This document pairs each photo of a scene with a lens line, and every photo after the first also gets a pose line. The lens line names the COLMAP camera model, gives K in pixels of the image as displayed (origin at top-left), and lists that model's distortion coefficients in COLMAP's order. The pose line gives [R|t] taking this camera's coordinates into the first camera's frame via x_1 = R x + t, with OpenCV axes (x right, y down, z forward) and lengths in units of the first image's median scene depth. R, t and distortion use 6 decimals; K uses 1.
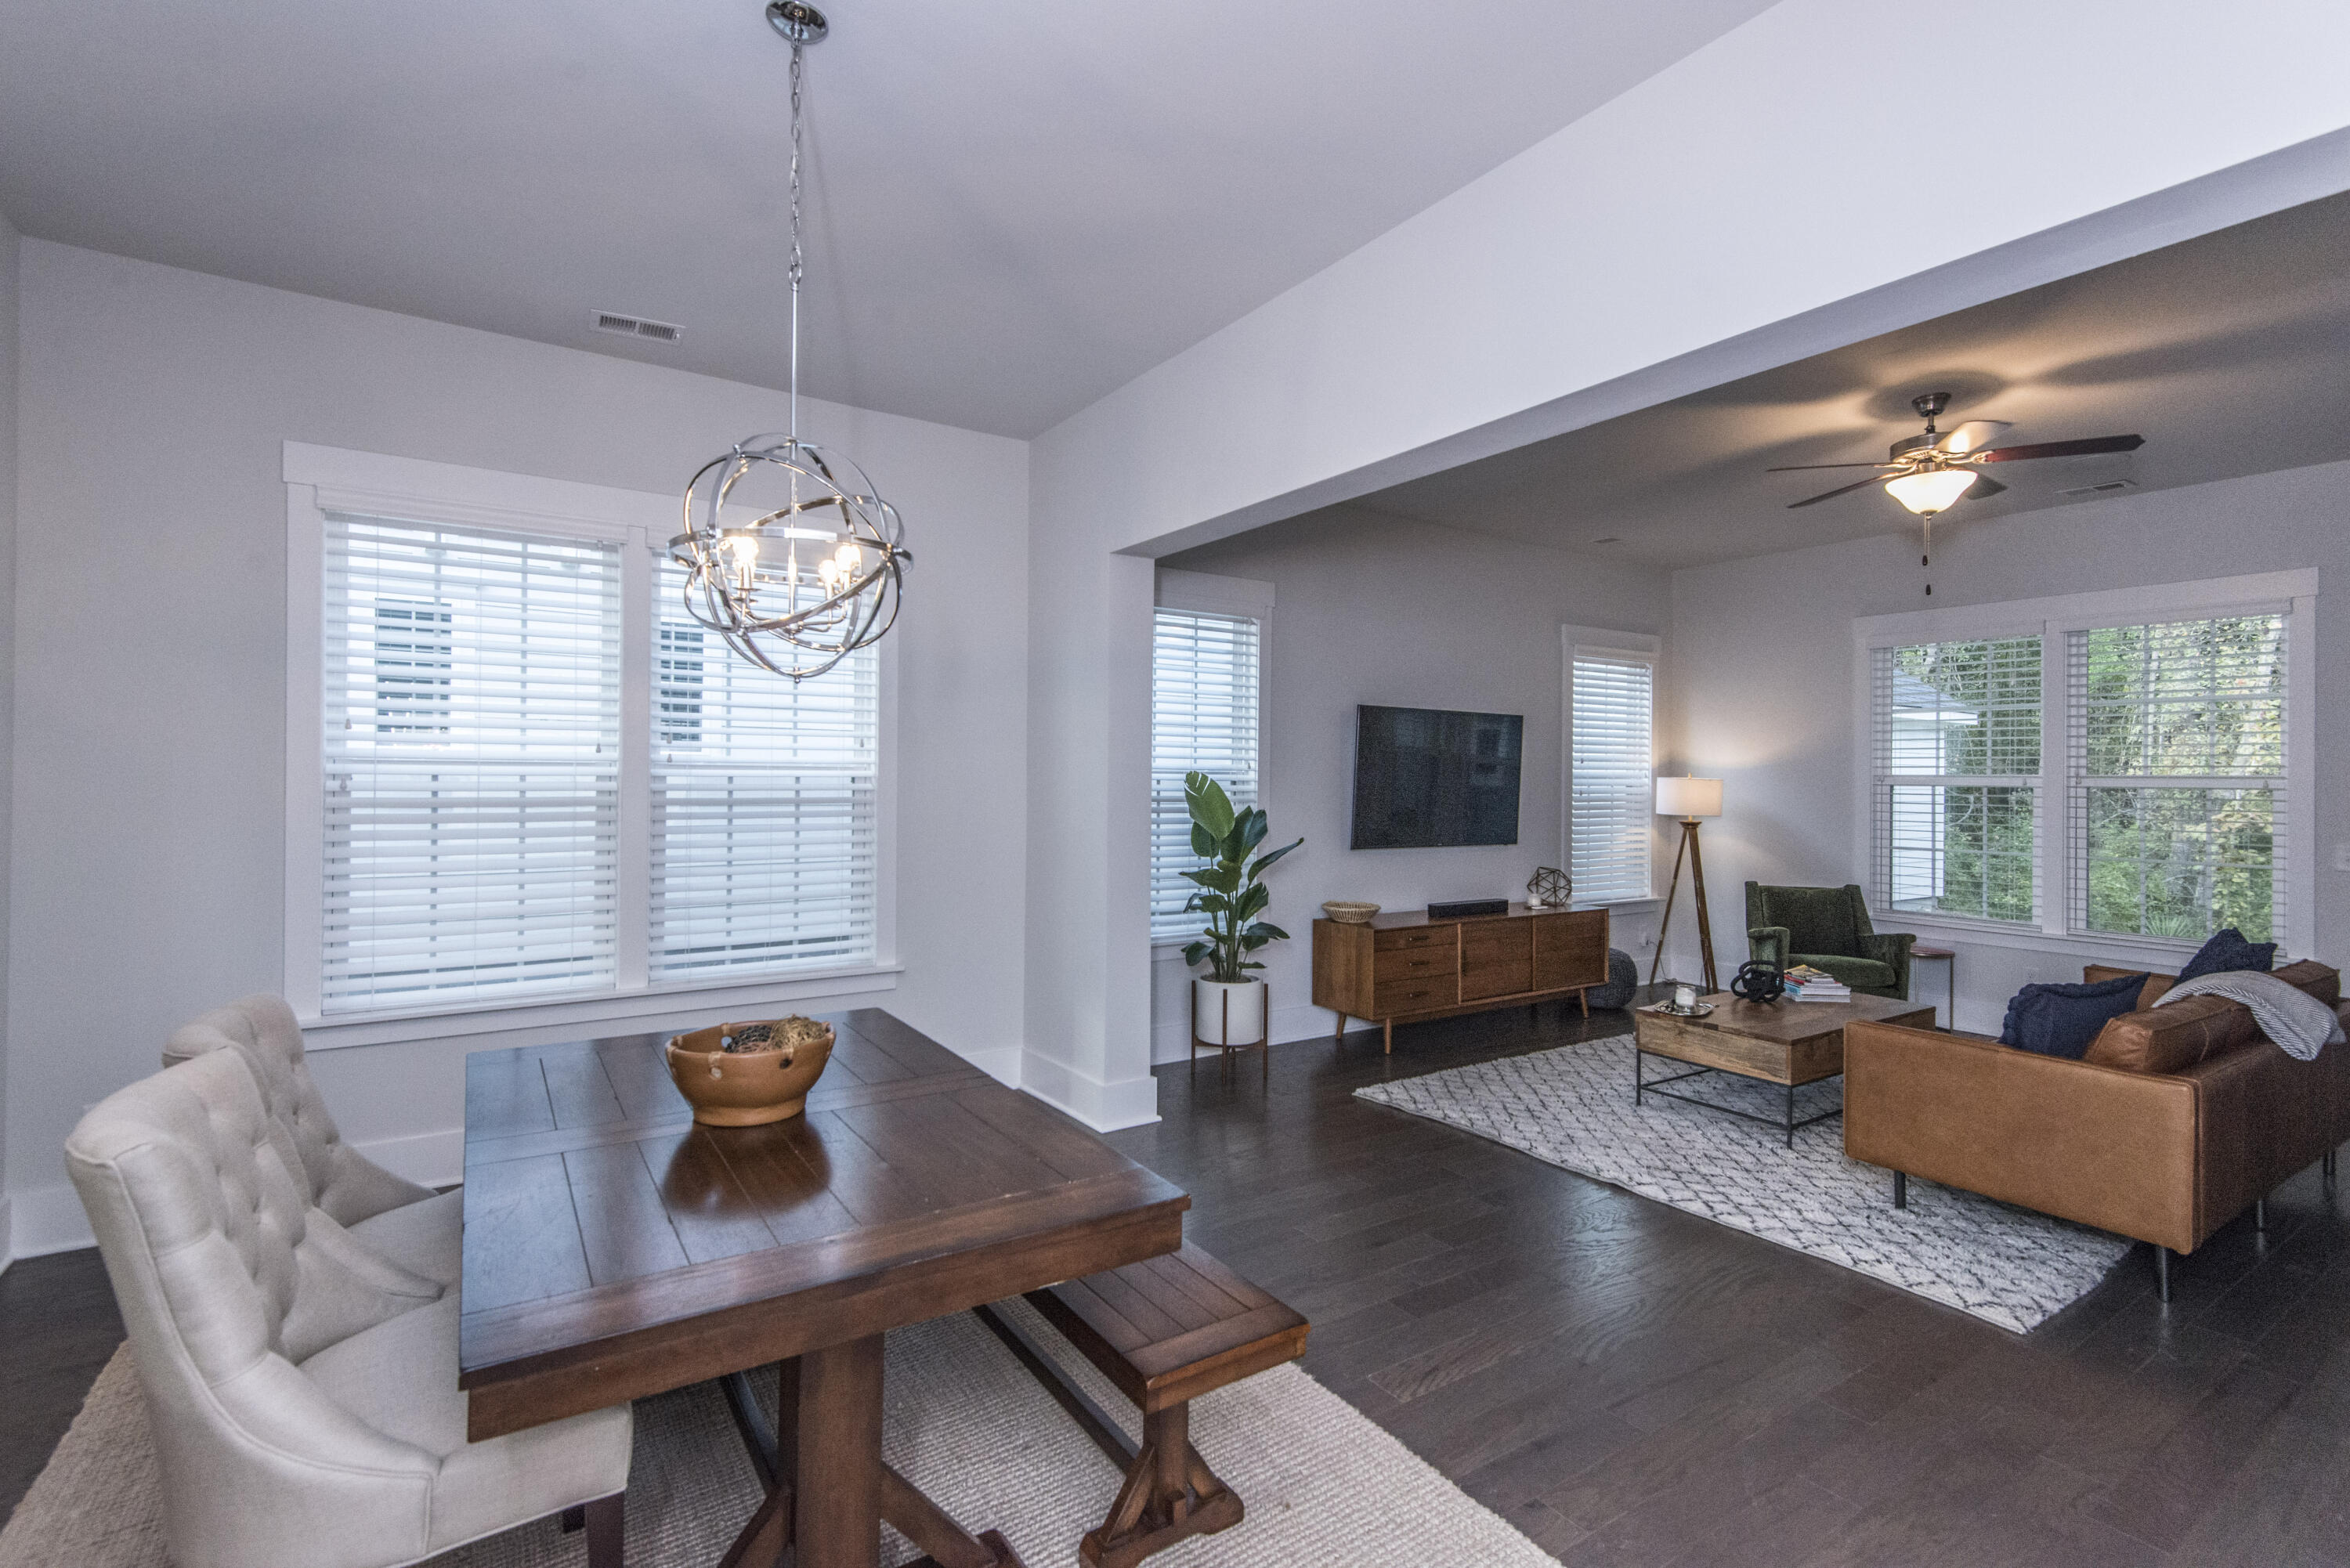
lens RADIAL K [[1071.7, 0, 1178.2], [0, 1071.7, 781.6], [0, 0, 1]] dist [0.017429, -0.008729]
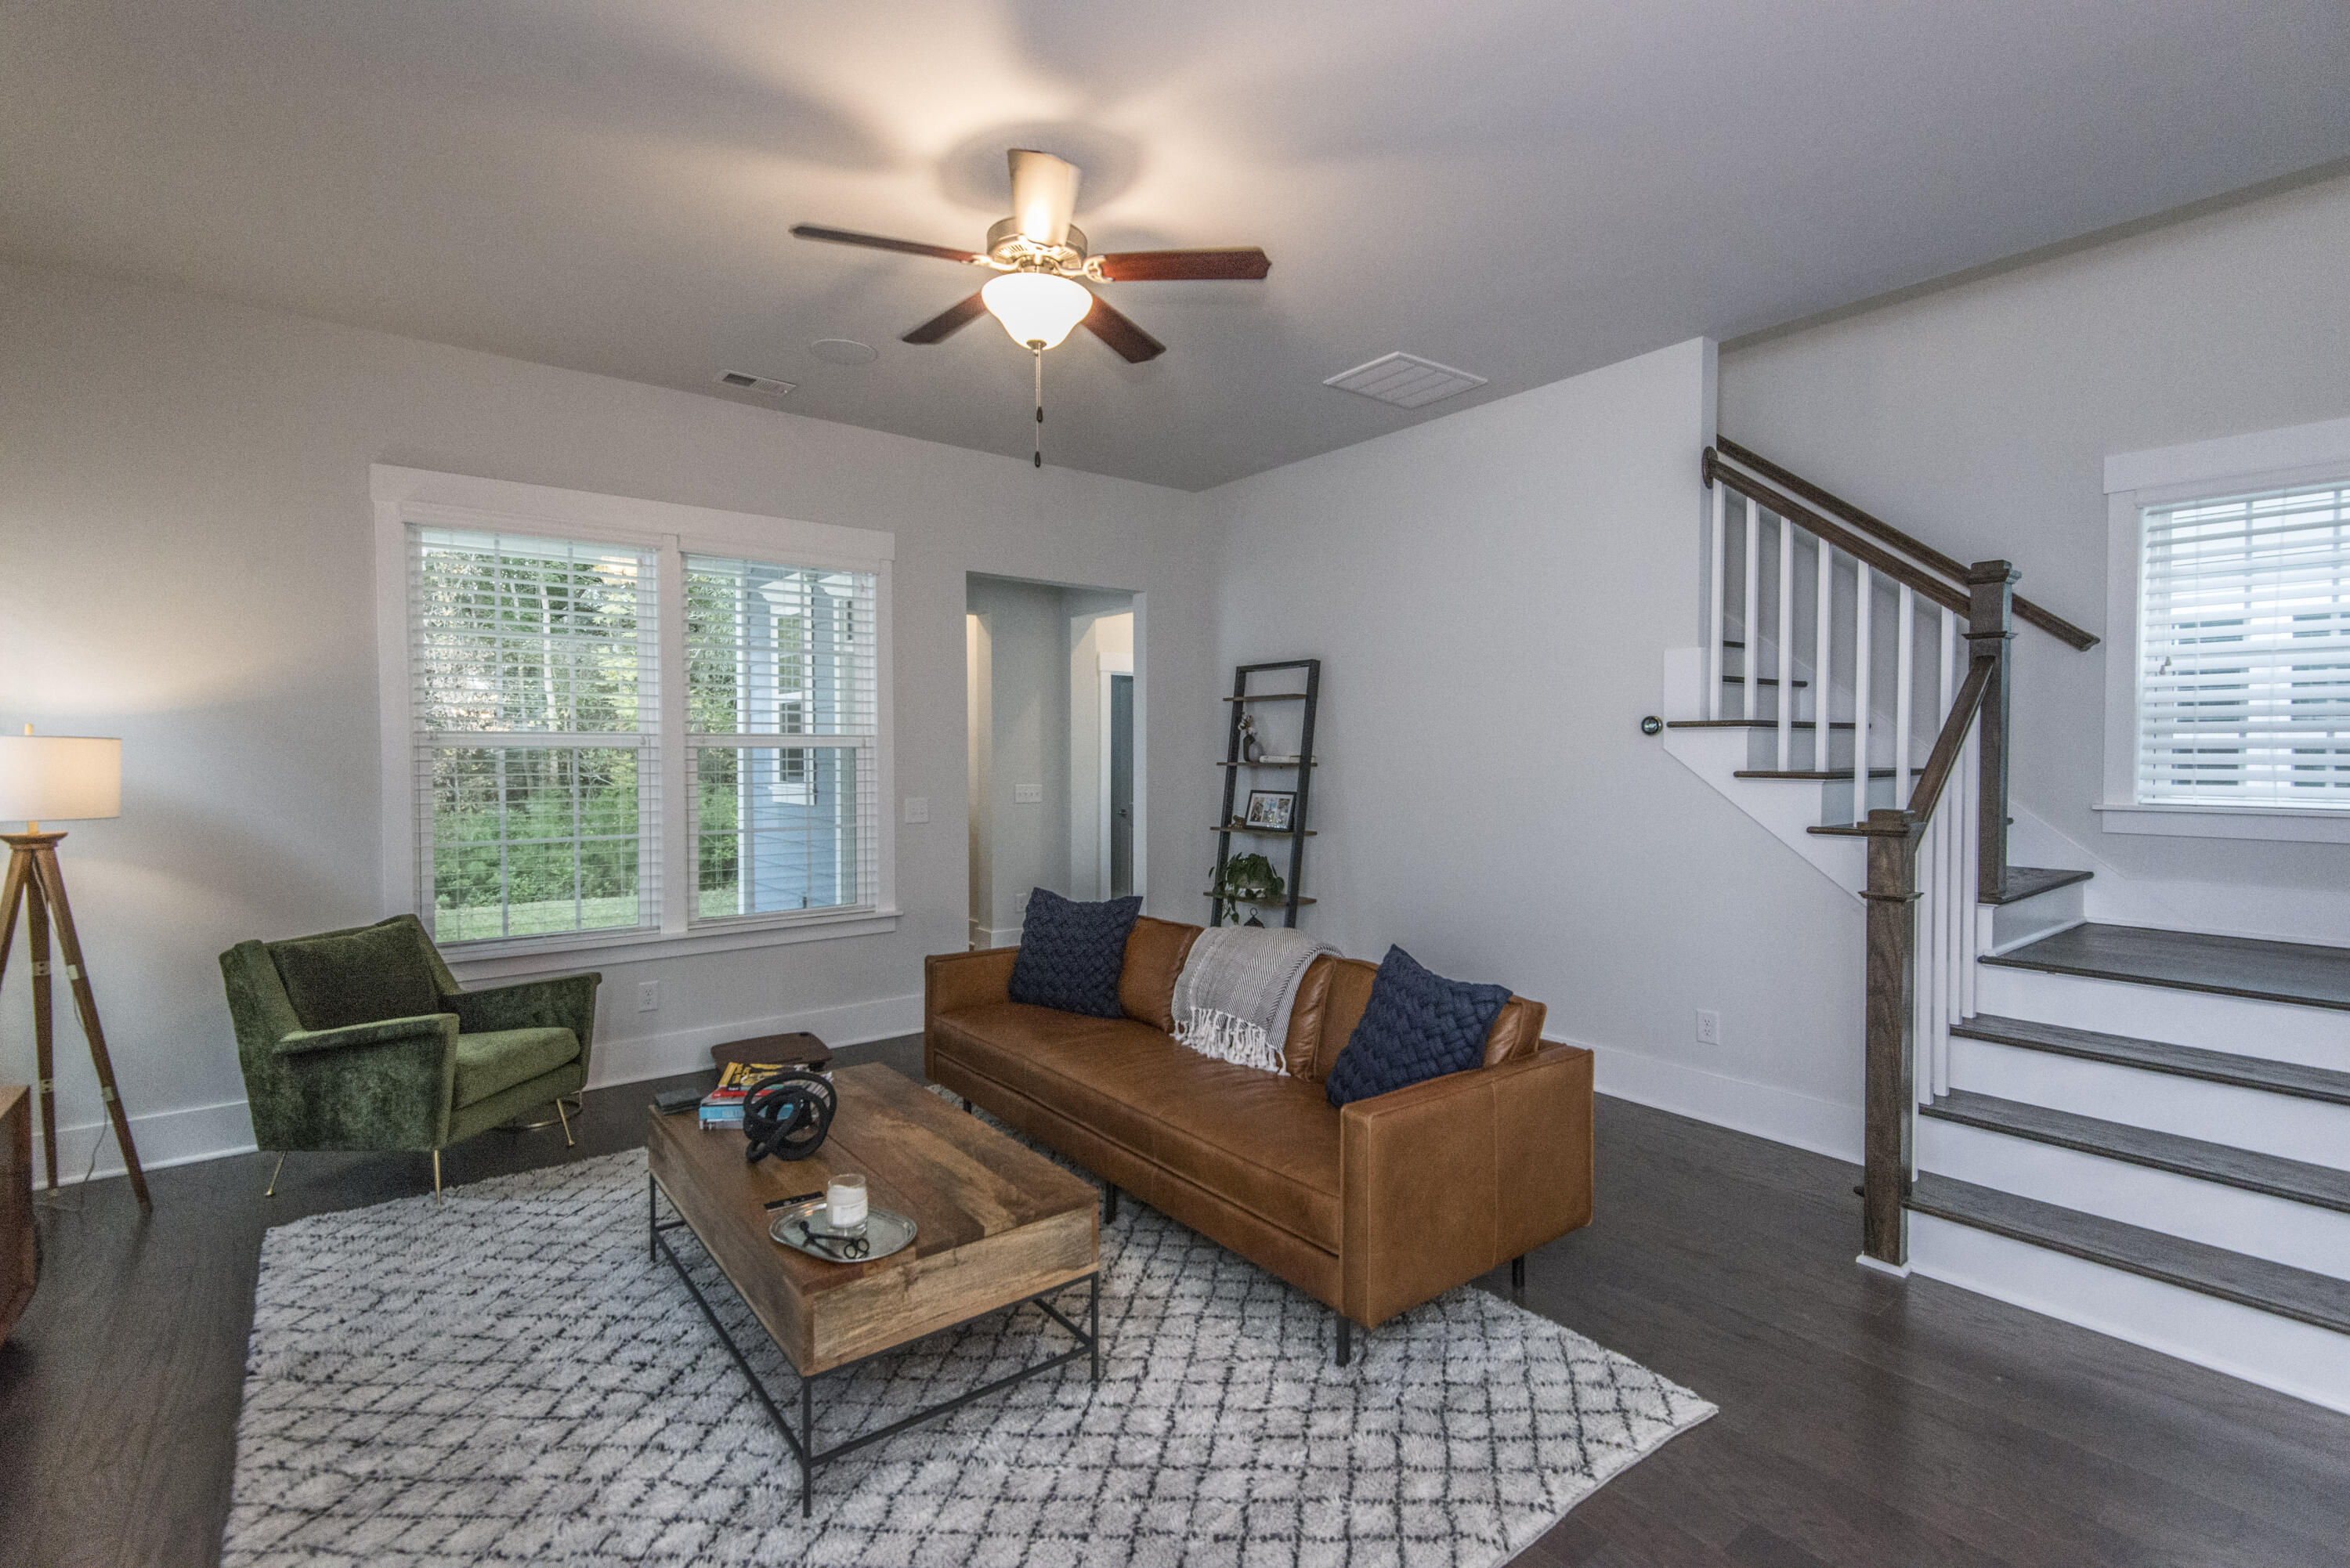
lens RADIAL K [[1071.7, 0, 1180.6], [0, 1071.7, 768.6], [0, 0, 1]] dist [0.017429, -0.008729]
pose [[-0.071915, -0.027467, 0.997033, 0.006329], [0.008185, 0.999571, 0.028127, 0.001241], [-0.997377, 0.010183, -0.071659, 0.876323]]
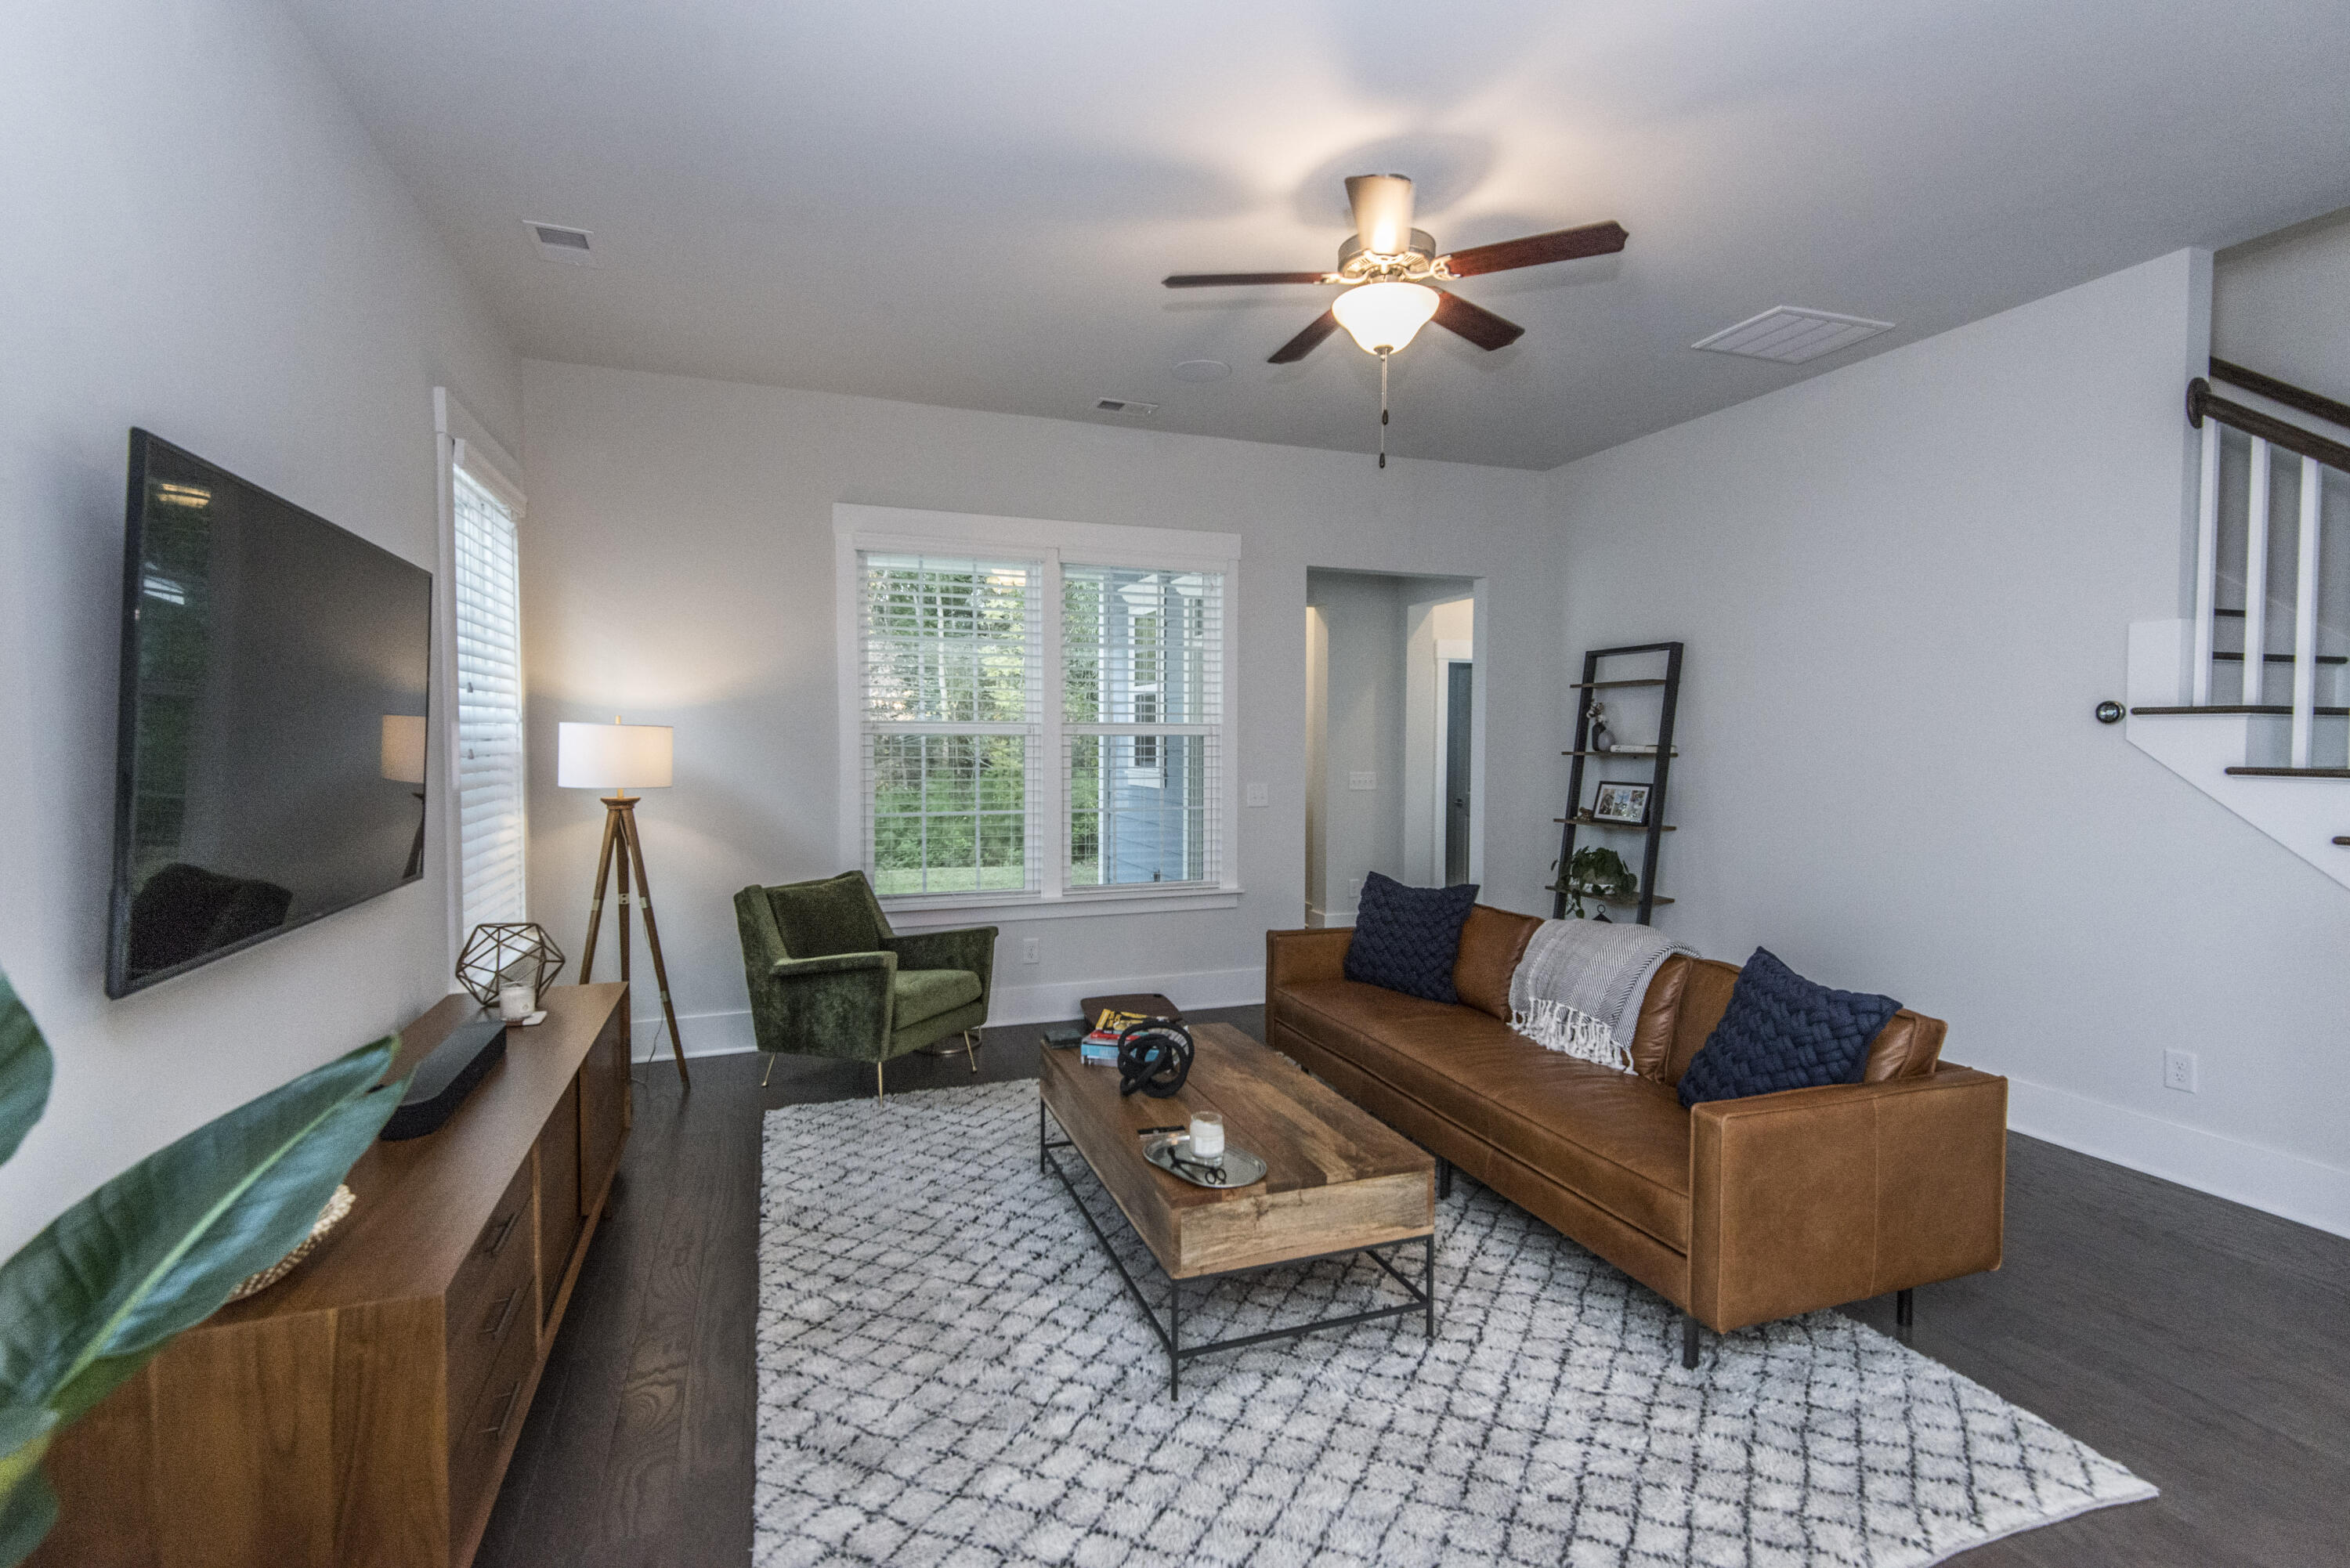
lens RADIAL K [[1071.7, 0, 1168.0], [0, 1071.7, 770.0], [0, 0, 1]] dist [0.017429, -0.008729]
pose [[0.244117, -0.038376, 0.968986, -0.031781], [0.007361, 0.999261, 0.037721, 0.000815], [-0.969718, -0.002075, 0.244219, 0.879067]]
